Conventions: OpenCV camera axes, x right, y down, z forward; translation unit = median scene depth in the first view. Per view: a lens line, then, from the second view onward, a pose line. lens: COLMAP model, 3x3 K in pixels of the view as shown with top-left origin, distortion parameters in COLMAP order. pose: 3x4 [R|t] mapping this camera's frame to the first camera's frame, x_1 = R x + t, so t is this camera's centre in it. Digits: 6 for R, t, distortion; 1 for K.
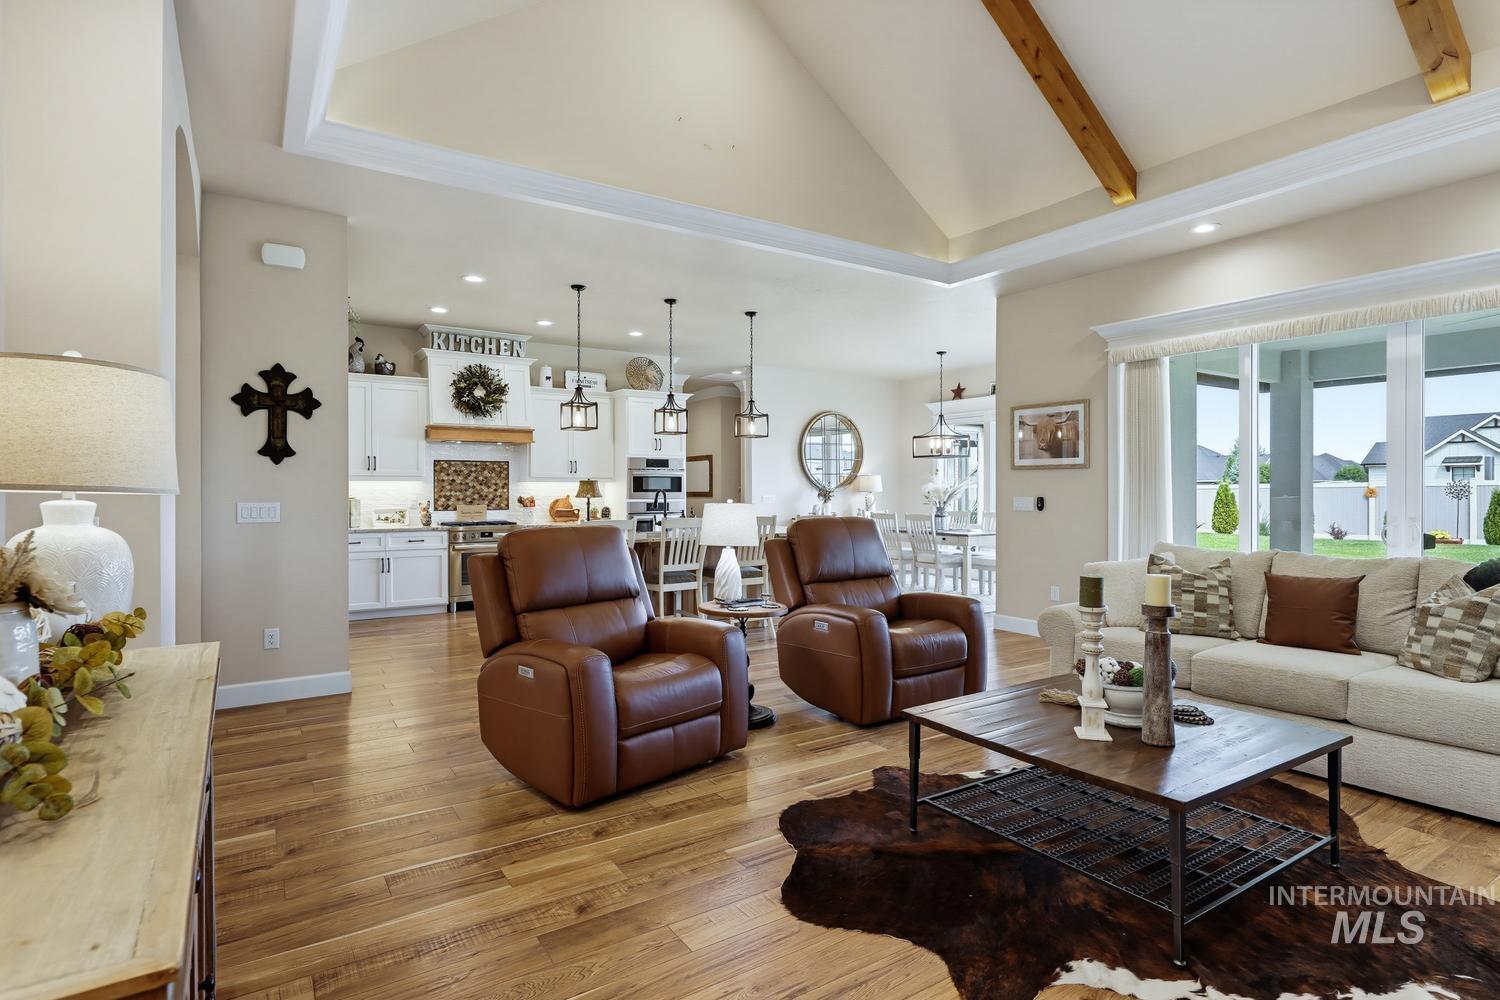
lens RADIAL K [[768.7, 0, 754.4], [0, 768.7, 494.6], [0, 0, 1]] dist [0.003197, -0.000801]
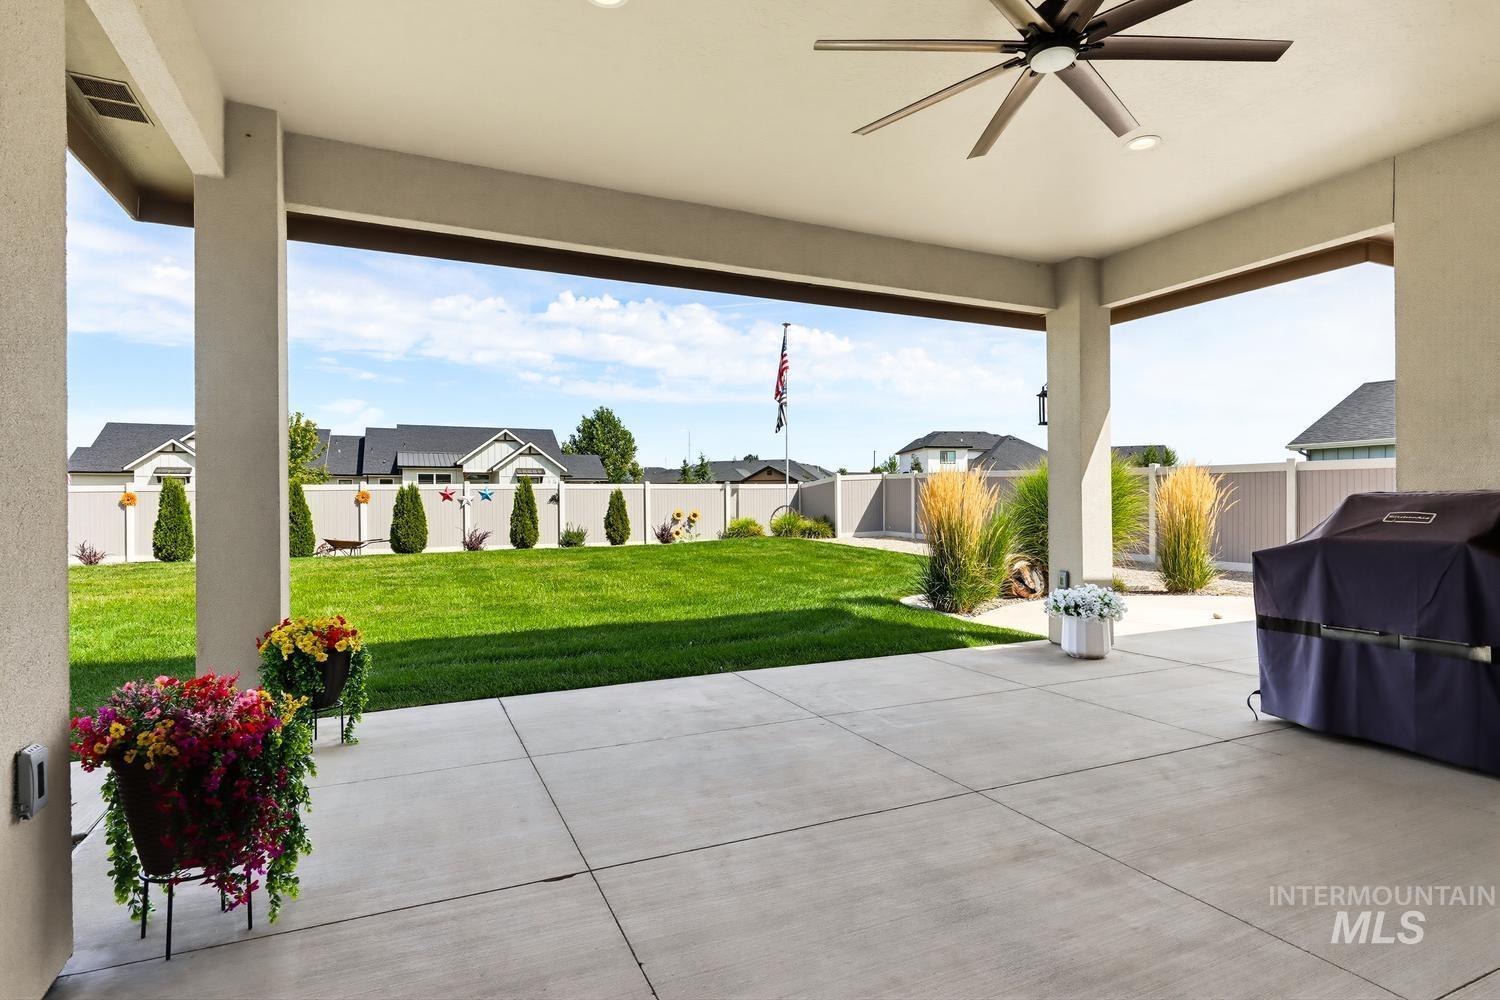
lens RADIAL K [[768.7, 0, 754.4], [0, 768.7, 494.6], [0, 0, 1]] dist [0.003197, -0.000801]
pose [[0.144138, 0.010748, 0.989499, 0.441438], [0.010492, 0.999868, -0.012389, 0.027038], [-0.989502, 0.012168, 0.144006, 0.884123]]
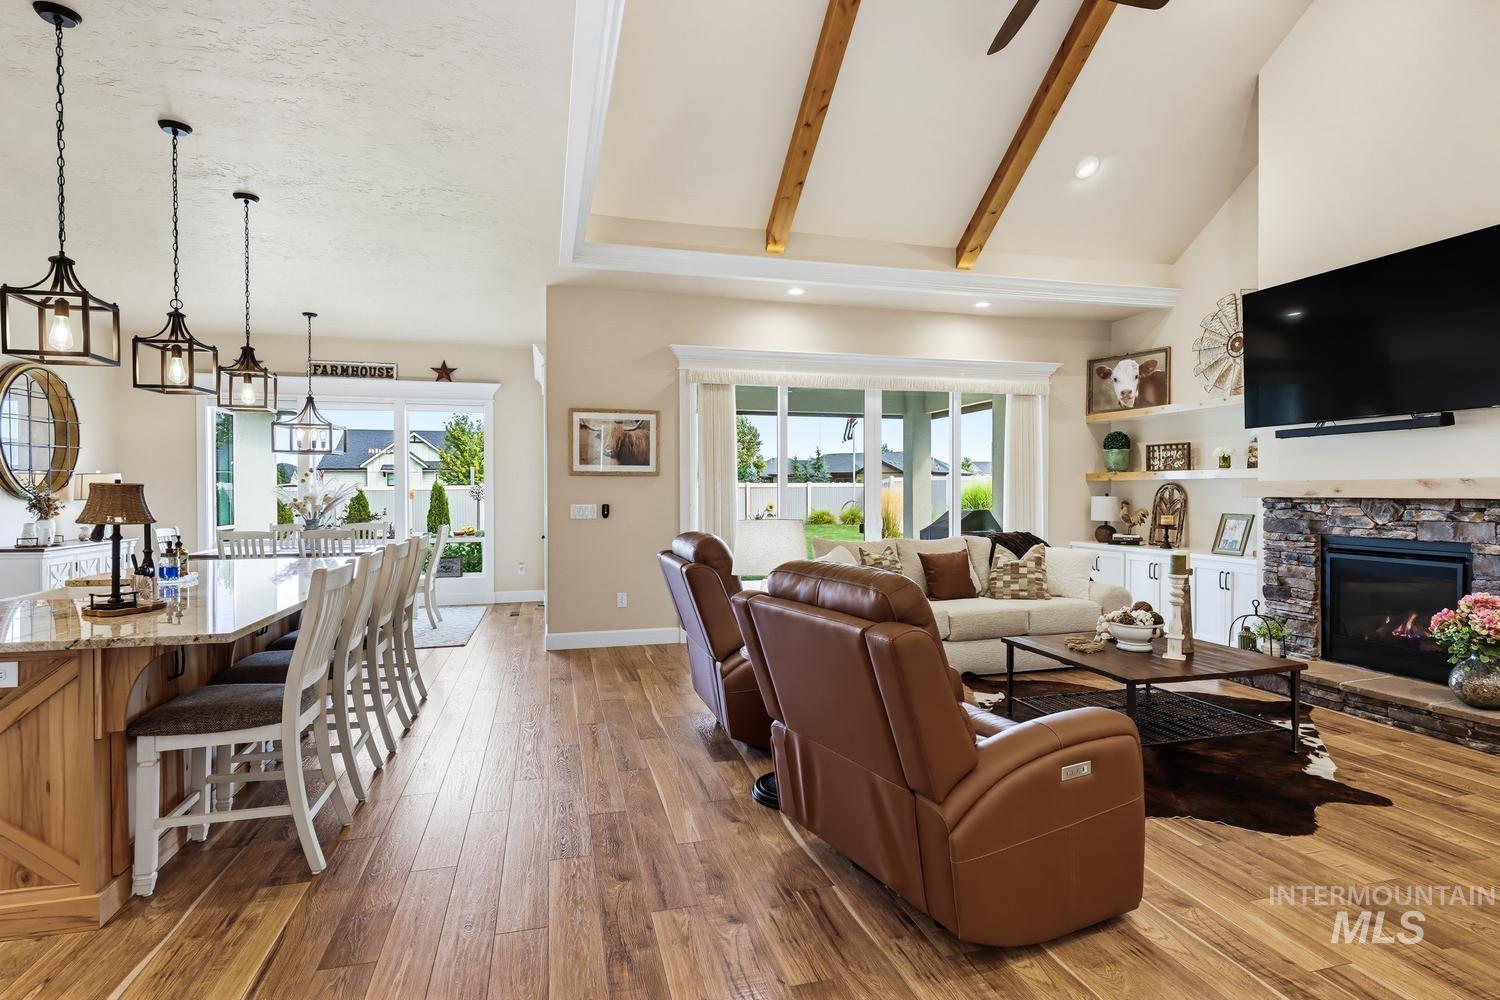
lens RADIAL K [[774.5, 0, 758.7], [0, 774.5, 498.7], [0, 0, 1]] dist [0.001816, -0.000674]
pose [[0.308543, -0.009902, 0.951159, -0.440533], [0.007242, 0.999941, 0.008061, -0.008904], [-0.951183, 0.004401, 0.308596, 0.445010]]
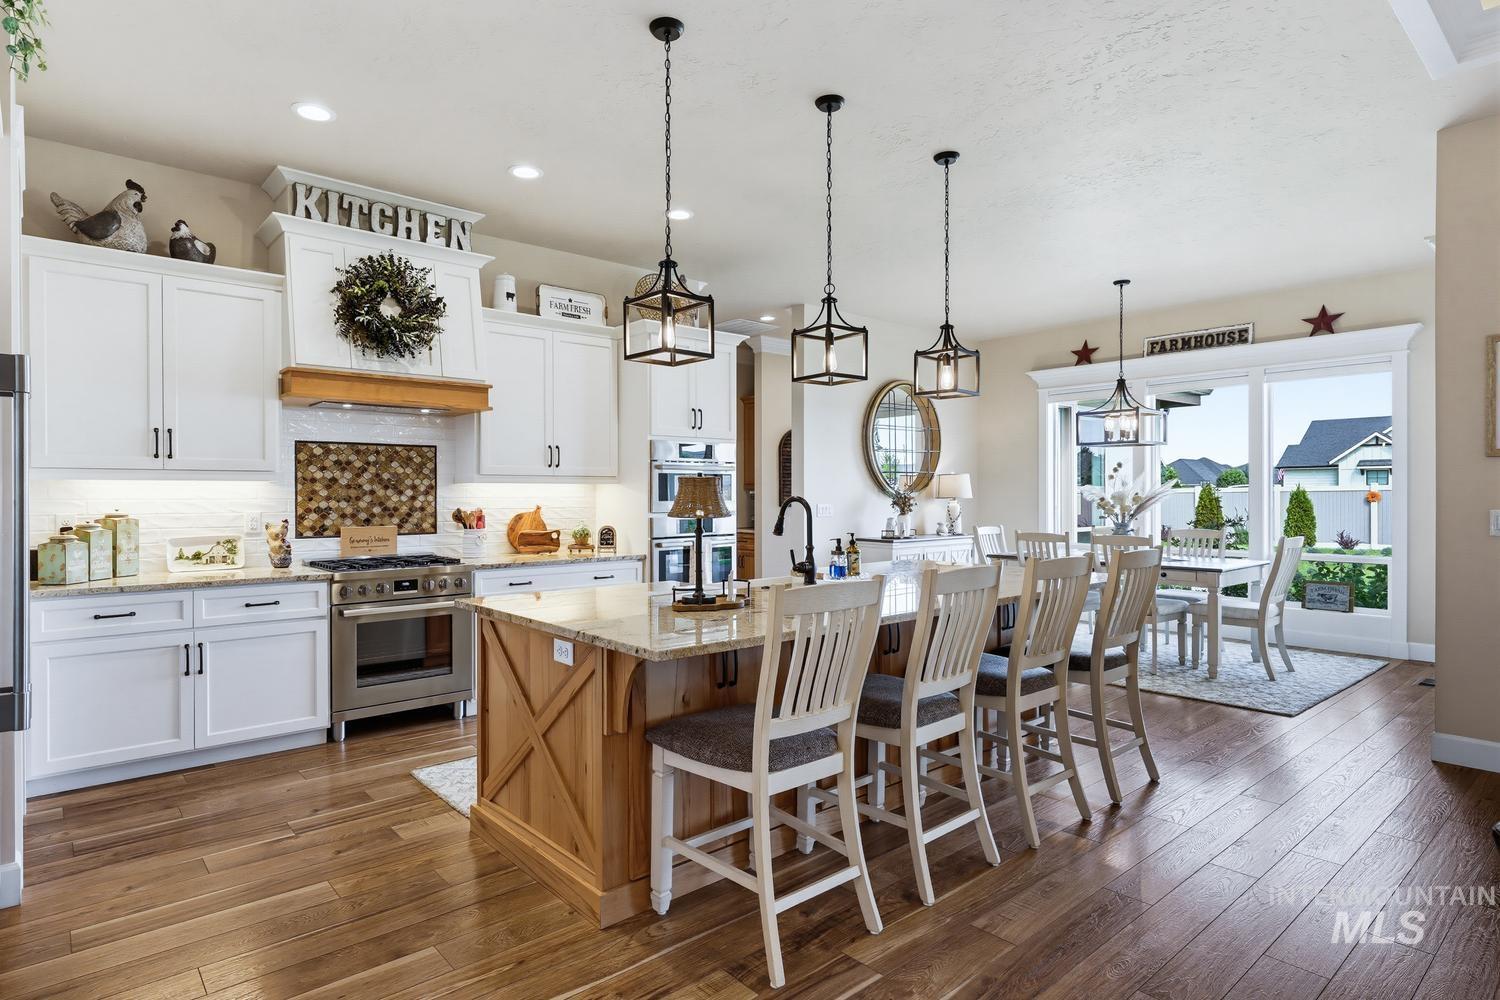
lens RADIAL K [[806.2, 0, 721.0], [0, 806.2, 498.4], [0, 0, 1]] dist [0.001294, -0.000294]
pose [[0.992907, -0.002942, 0.118860, -0.218093], [0.003184, 0.999993, -0.001845, -0.004455], [-0.118854, 0.002210, 0.992909, 0.472713]]
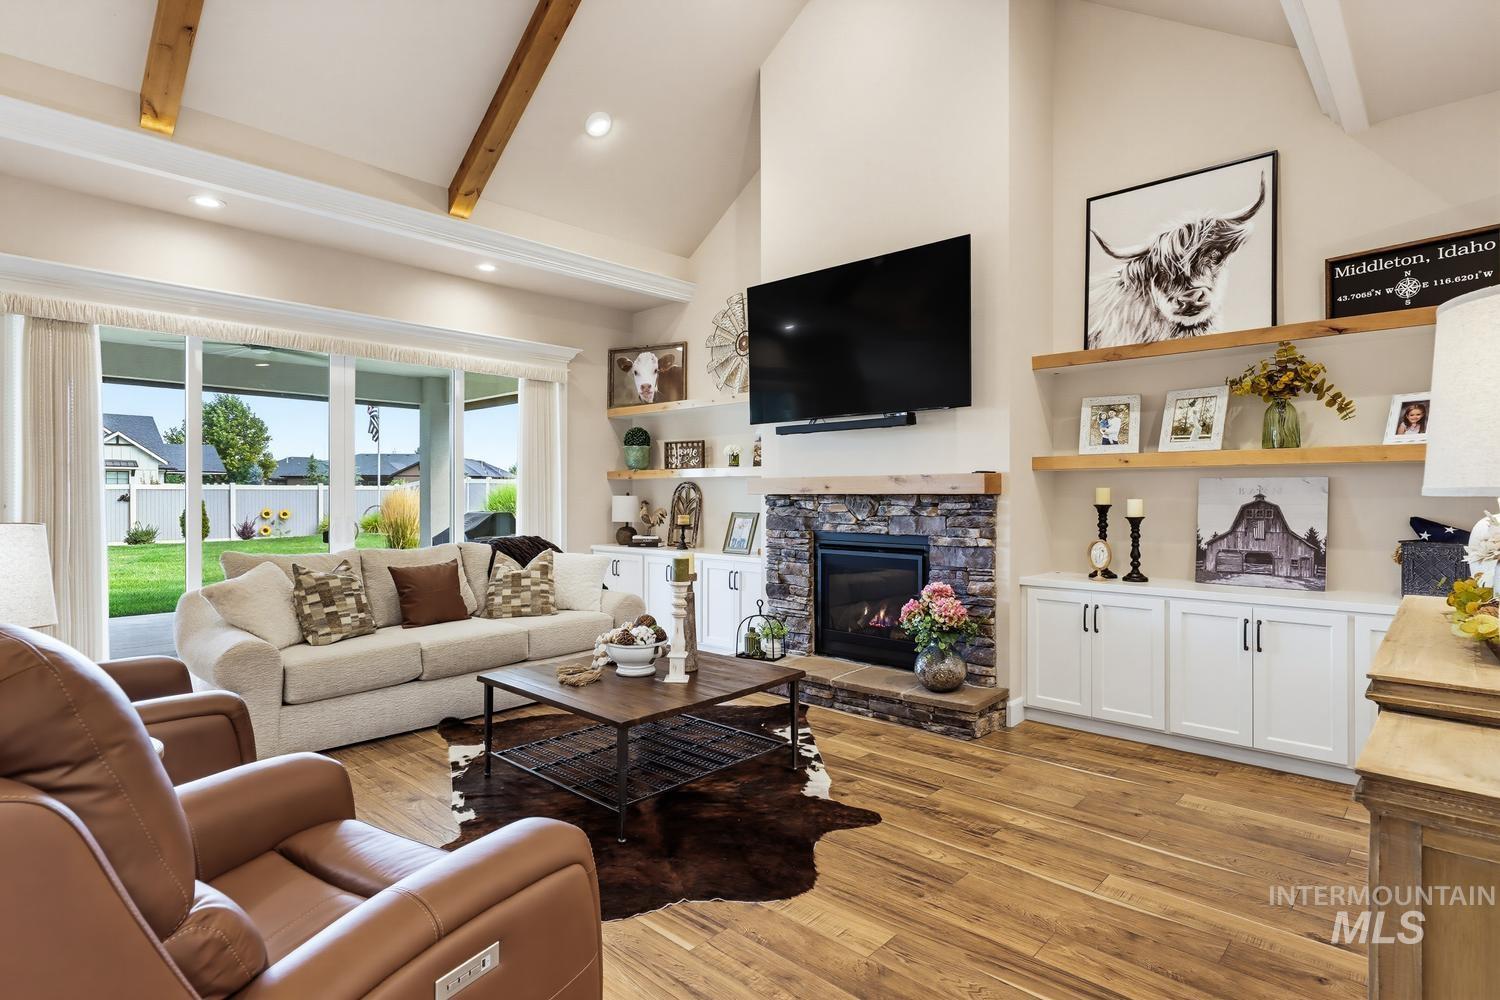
lens RADIAL K [[768.7, 0, 754.4], [0, 768.7, 494.6], [0, 0, 1]] dist [0.003197, -0.000801]
pose [[-0.241497, 0.001795, 0.970400, -0.293536], [0.005440, 0.999985, -0.000496, -0.000769], [-0.970386, 0.005159, -0.241503, 0.402181]]
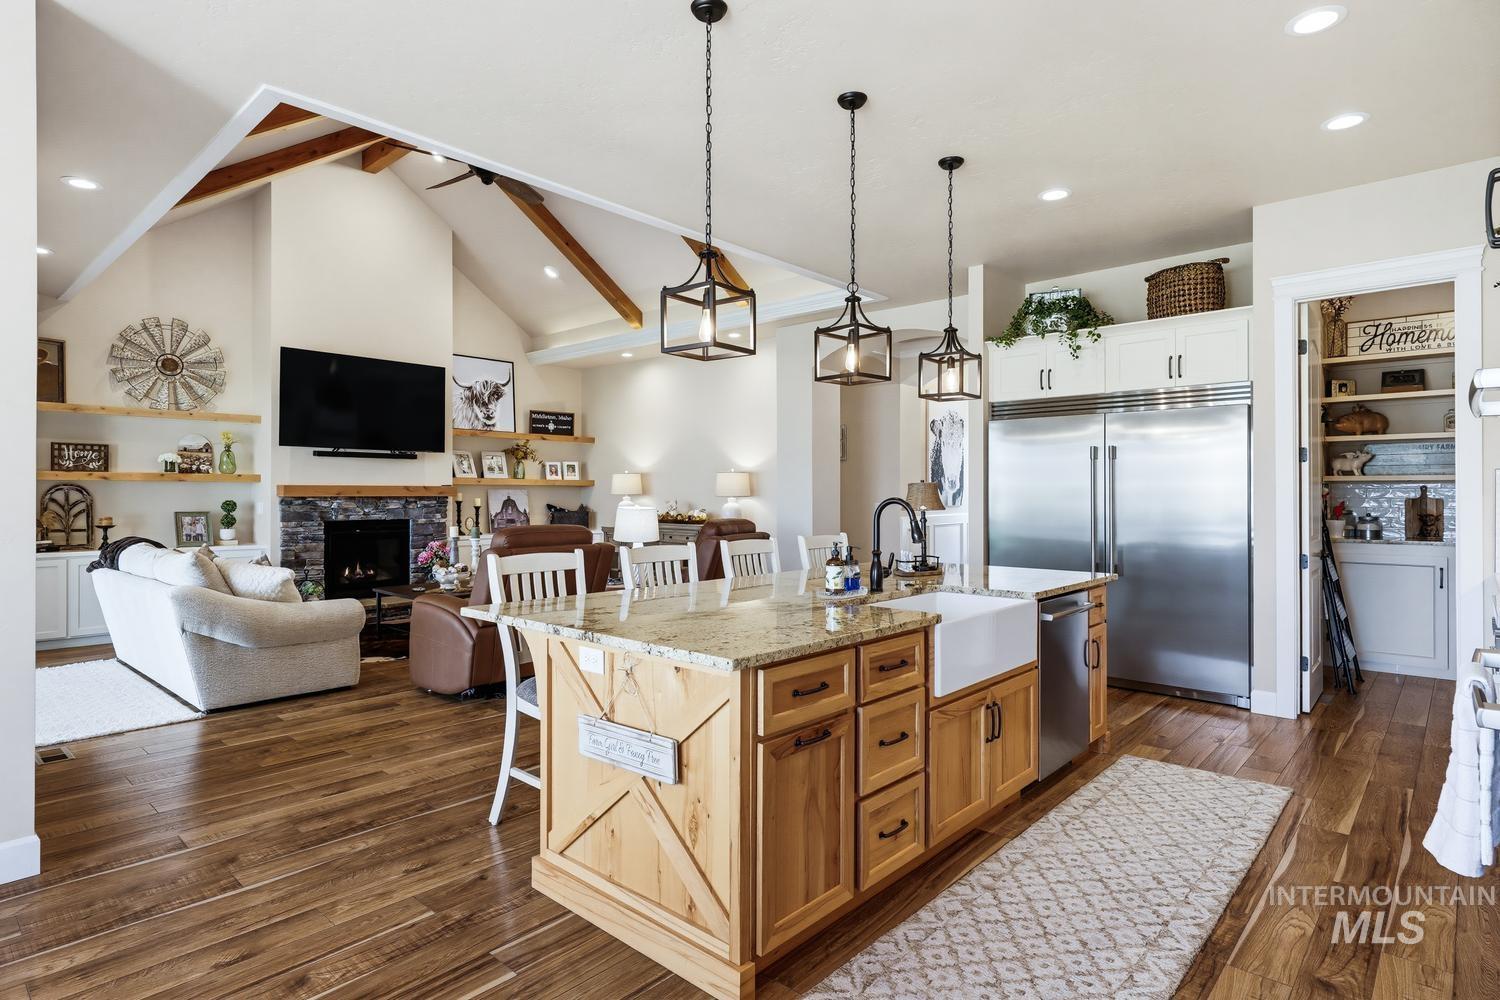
lens RADIAL K [[794.1, 0, 746.8], [0, 794.1, 493.7], [0, 0, 1]] dist [0.001547, -0.000668]
pose [[-0.968143, -0.000061, -0.250397, 0.071061], [-0.001359, 0.999987, 0.005008, -0.010805], [0.250393, 0.005189, -0.968130, 1.348921]]
